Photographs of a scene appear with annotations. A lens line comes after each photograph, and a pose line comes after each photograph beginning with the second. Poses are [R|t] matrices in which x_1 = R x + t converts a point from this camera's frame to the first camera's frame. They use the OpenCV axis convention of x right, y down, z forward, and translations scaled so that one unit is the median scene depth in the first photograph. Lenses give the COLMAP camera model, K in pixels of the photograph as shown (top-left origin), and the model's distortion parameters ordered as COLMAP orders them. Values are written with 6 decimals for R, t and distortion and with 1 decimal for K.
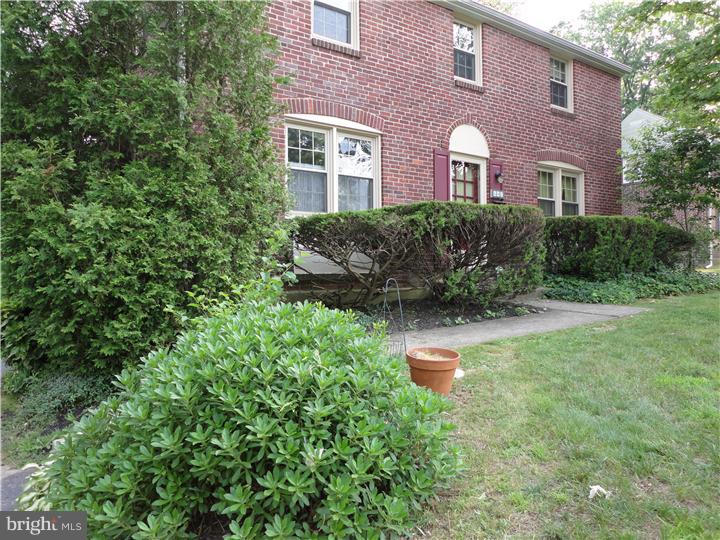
lens RADIAL K [[524.0, 0, 360.5], [0, 524.0, 271.3], [0, 0, 1]] dist [-0.012420, 0.011576]
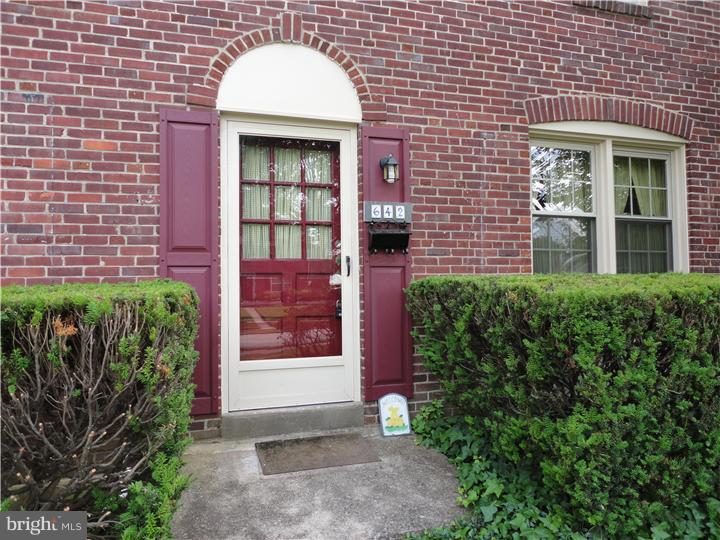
lens RADIAL K [[524.0, 0, 363.7], [0, 524.0, 269.3], [0, 0, 1]] dist [-0.012420, 0.011576]
pose [[0.951445, -0.016054, -0.307399, 0.474525], [0.007071, 0.999515, -0.030312, -0.119714], [0.307737, 0.026667, 0.951098, 0.803609]]
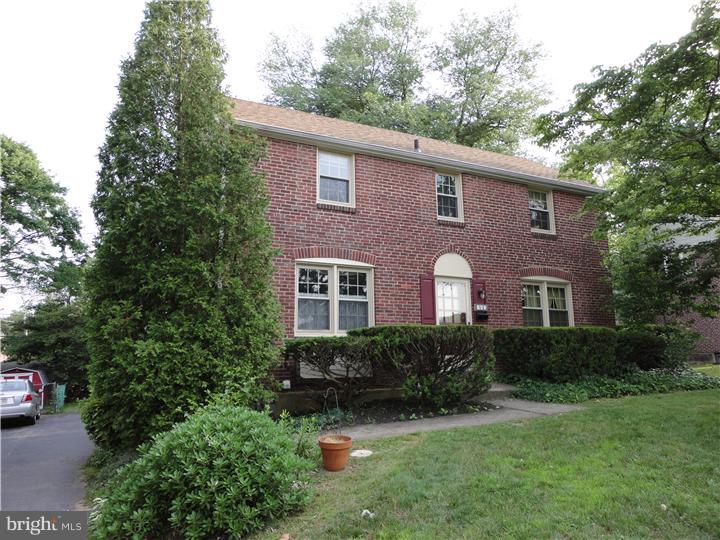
lens RADIAL K [[524.0, 0, 361.0], [0, 524.0, 269.5], [0, 0, 1]] dist [-0.012420, 0.011576]
pose [[0.988006, -0.030452, -0.151384, 0.225814], [0.004231, 0.985332, -0.170593, -0.037906], [0.154359, 0.167907, 0.973643, -0.298739]]
